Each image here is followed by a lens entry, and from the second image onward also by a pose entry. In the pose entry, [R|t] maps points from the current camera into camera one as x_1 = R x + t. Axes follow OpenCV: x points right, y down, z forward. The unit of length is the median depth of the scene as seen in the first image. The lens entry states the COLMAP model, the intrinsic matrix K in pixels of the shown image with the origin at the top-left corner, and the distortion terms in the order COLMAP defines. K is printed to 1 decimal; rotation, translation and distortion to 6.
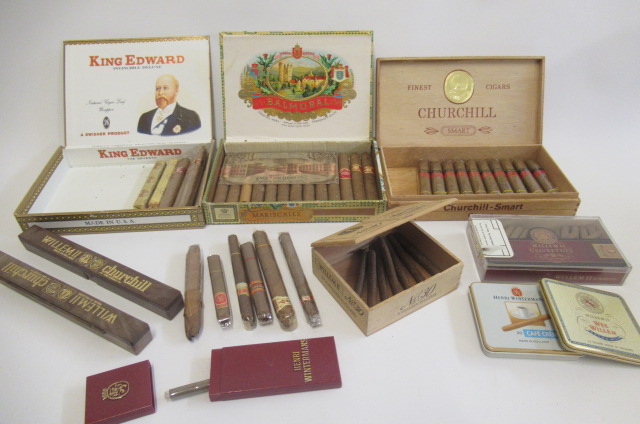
lens RADIAL K [[460.1, 0, 320.0], [0, 460.1, 212.0], [0, 0, 1]] dist [-0.029522, -0.004534]
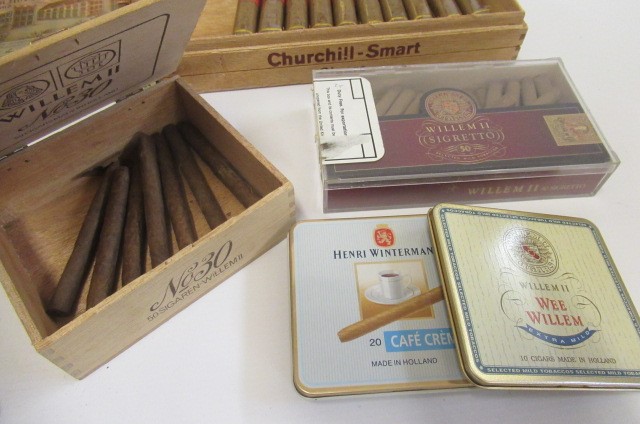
lens RADIAL K [[460.1, 0, 320.0], [0, 460.1, 212.0], [0, 0, 1]] dist [-0.029522, -0.004534]
pose [[0.992014, -0.099800, 0.077118, 0.255778], [0.072651, 0.951978, 0.297423, 0.003128], [-0.103097, -0.289445, 0.951626, 0.434237]]
